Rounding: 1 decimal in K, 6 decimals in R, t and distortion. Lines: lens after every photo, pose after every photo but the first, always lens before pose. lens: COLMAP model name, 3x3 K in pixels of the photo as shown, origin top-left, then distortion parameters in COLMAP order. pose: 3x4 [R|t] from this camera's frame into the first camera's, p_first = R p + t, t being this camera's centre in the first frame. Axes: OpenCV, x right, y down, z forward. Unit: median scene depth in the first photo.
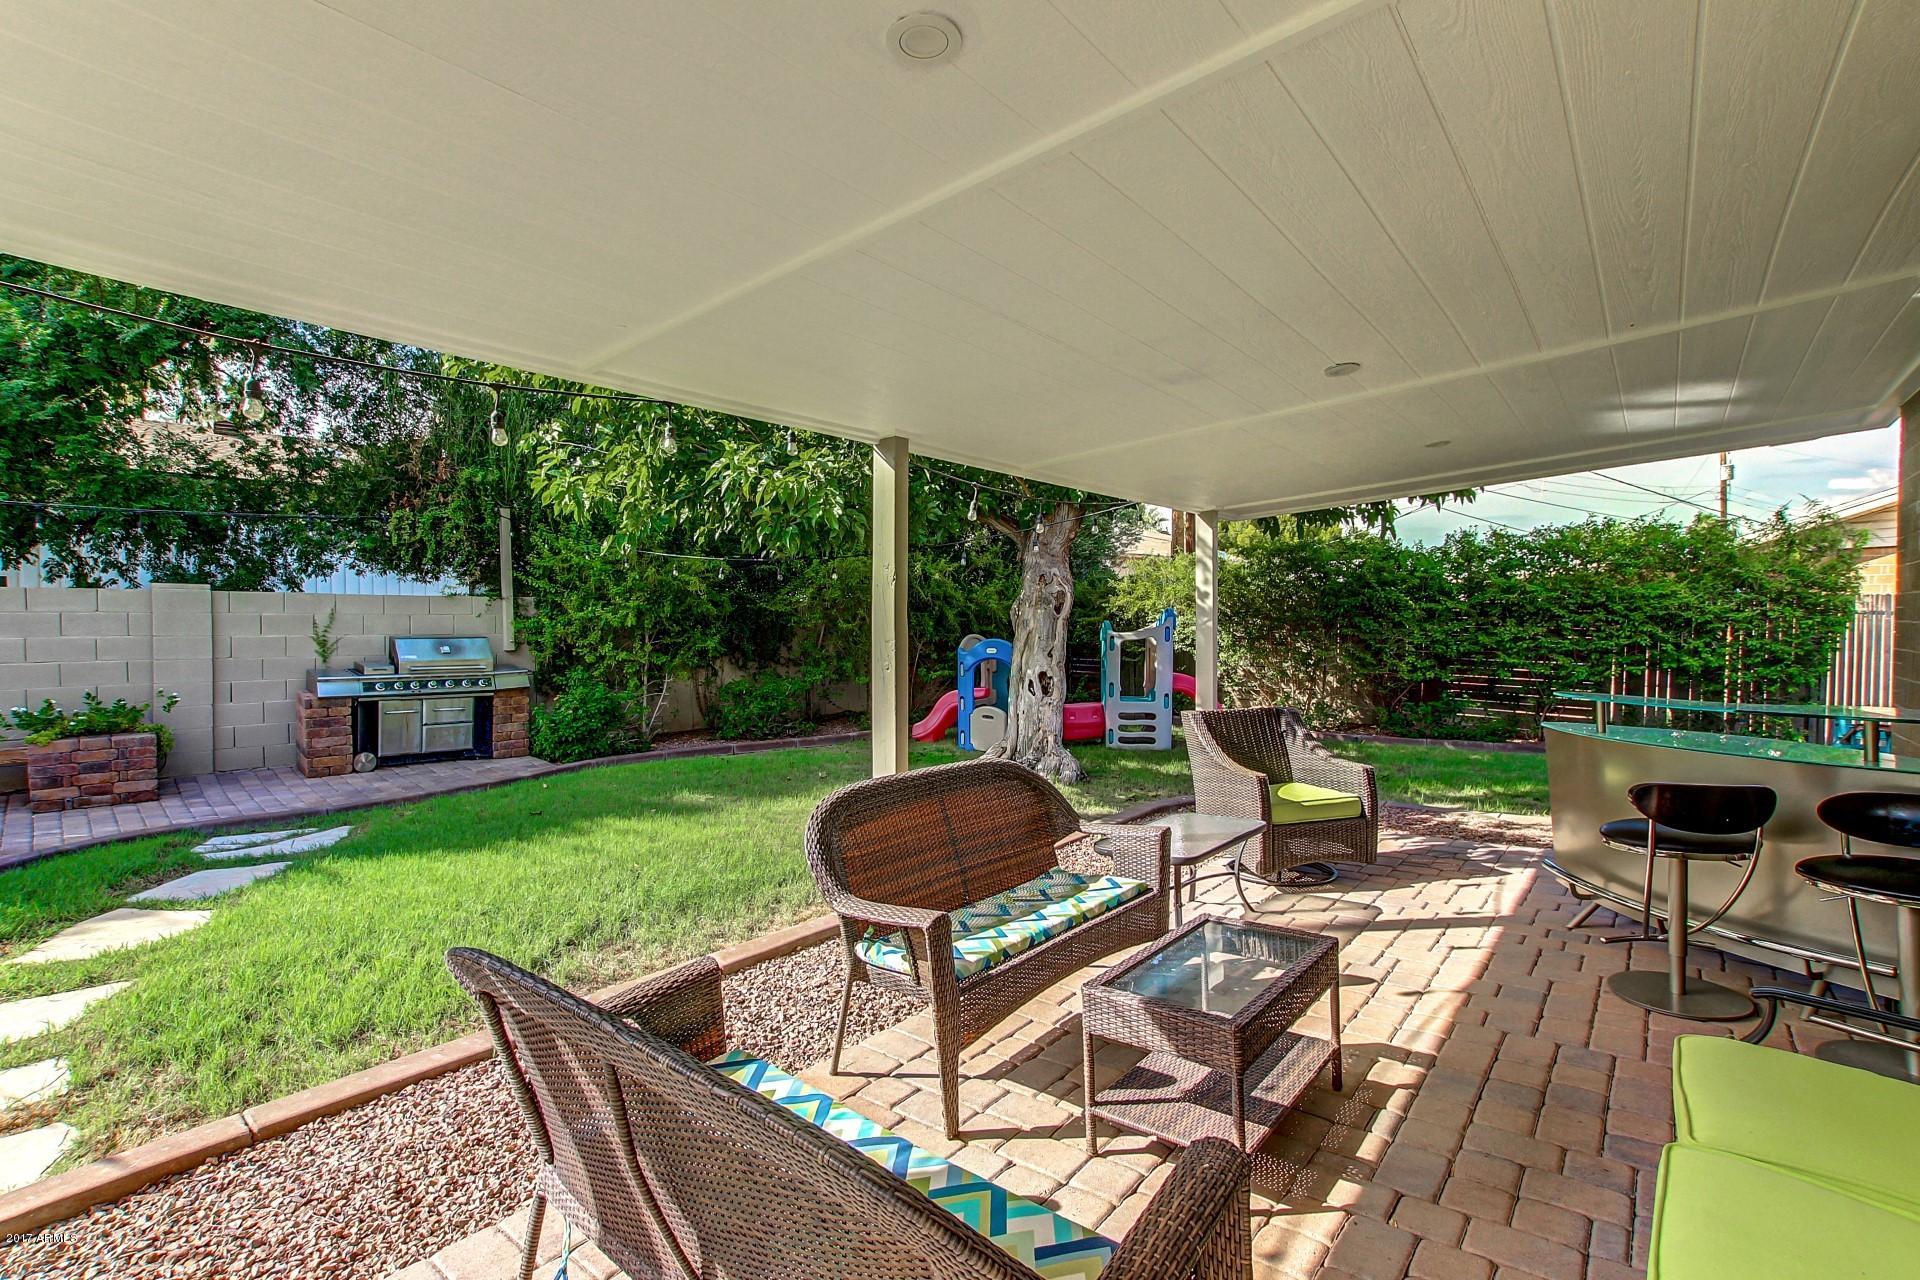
lens RADIAL K [[889.2, 0, 964.7], [0, 889.2, 633.9], [0, 0, 1]] dist [-0.015649, 0.000975]
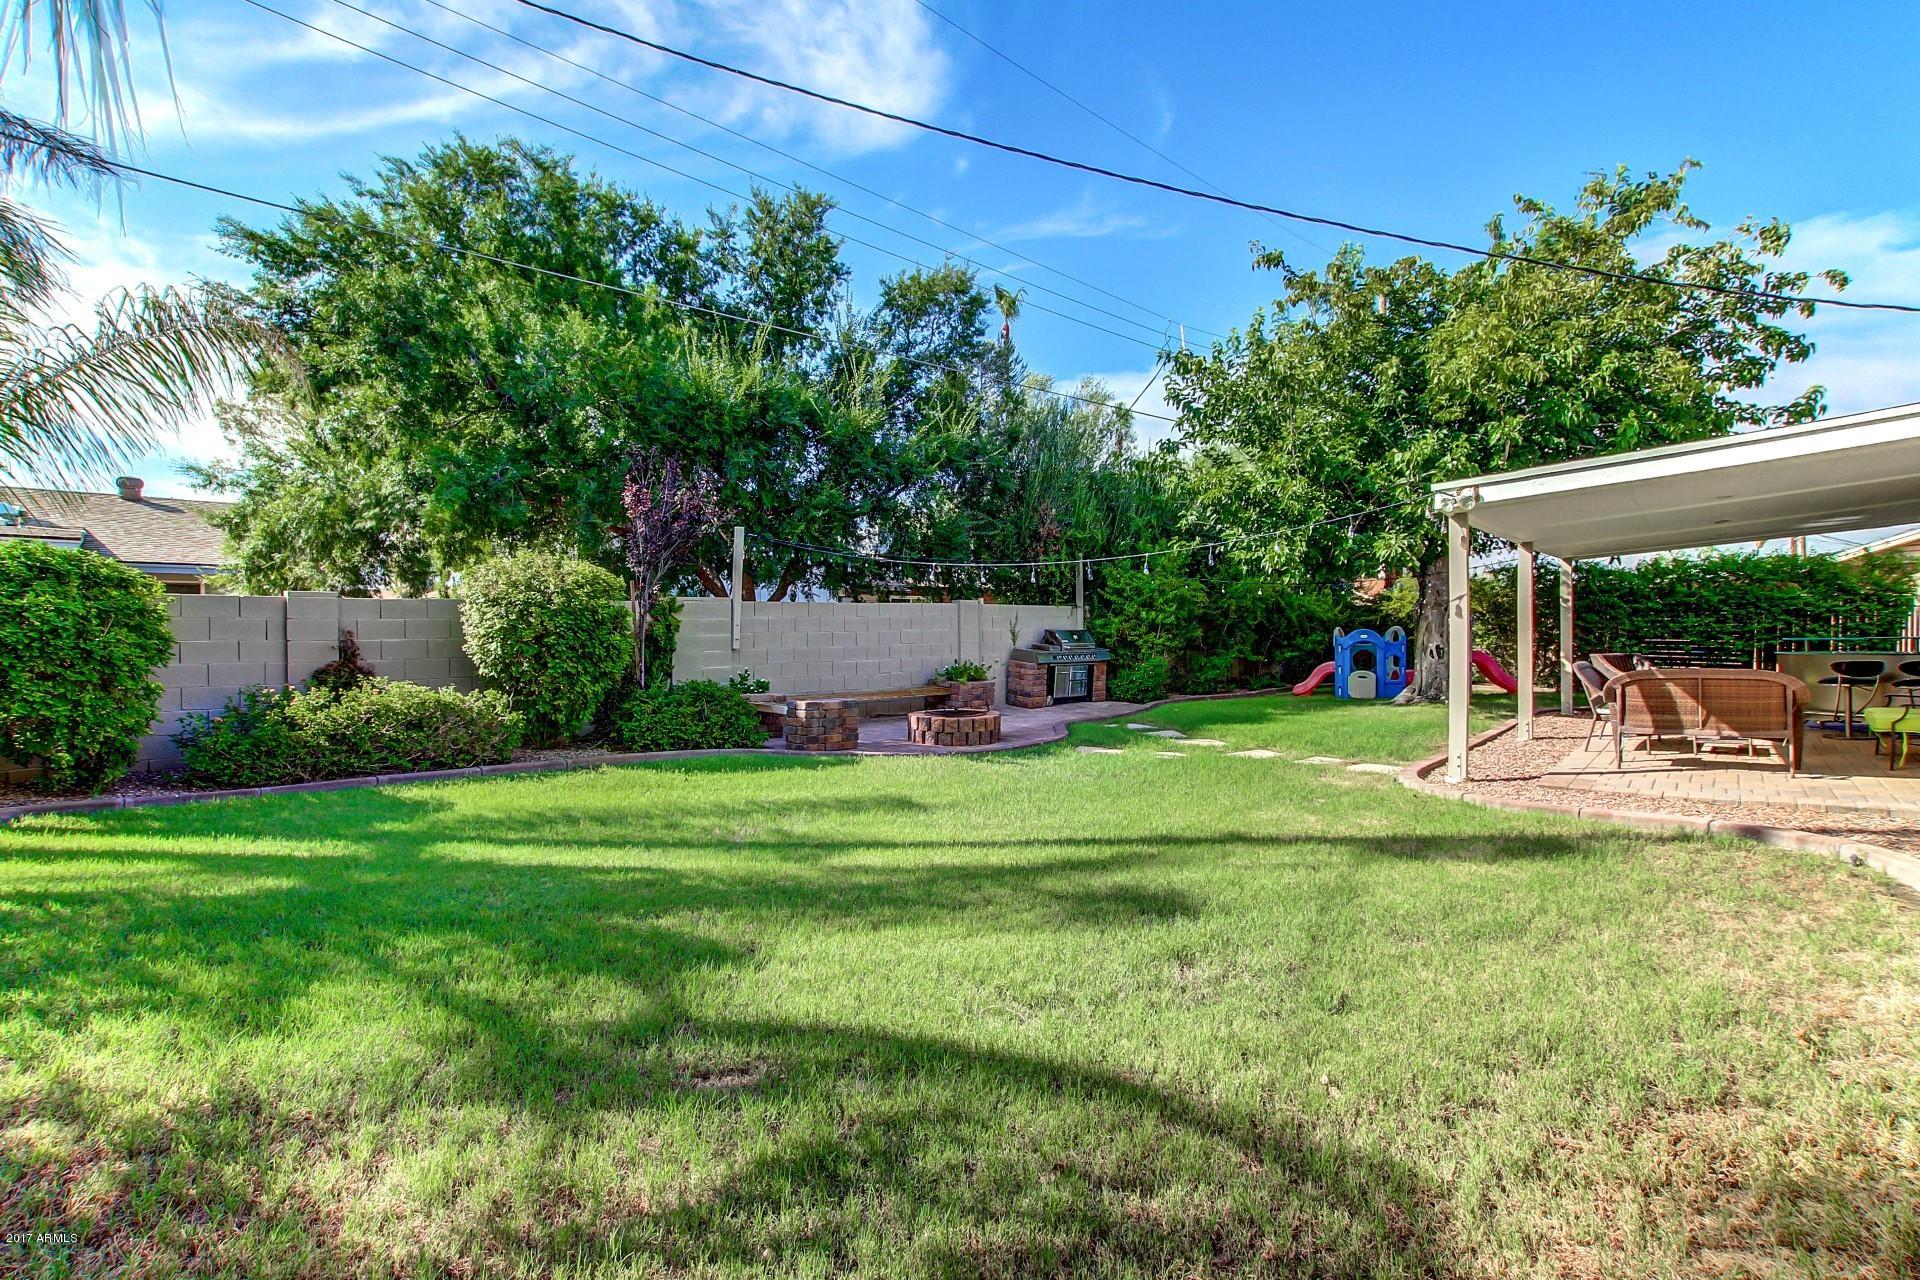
lens RADIAL K [[889.2, 0, 967.9], [0, 889.2, 638.2], [0, 0, 1]] dist [-0.015649, 0.000975]
pose [[0.999350, -0.010715, -0.034419, -0.701980], [0.010640, 0.999941, -0.002352, 0.020354], [0.034442, 0.001984, 0.999405, -0.702722]]
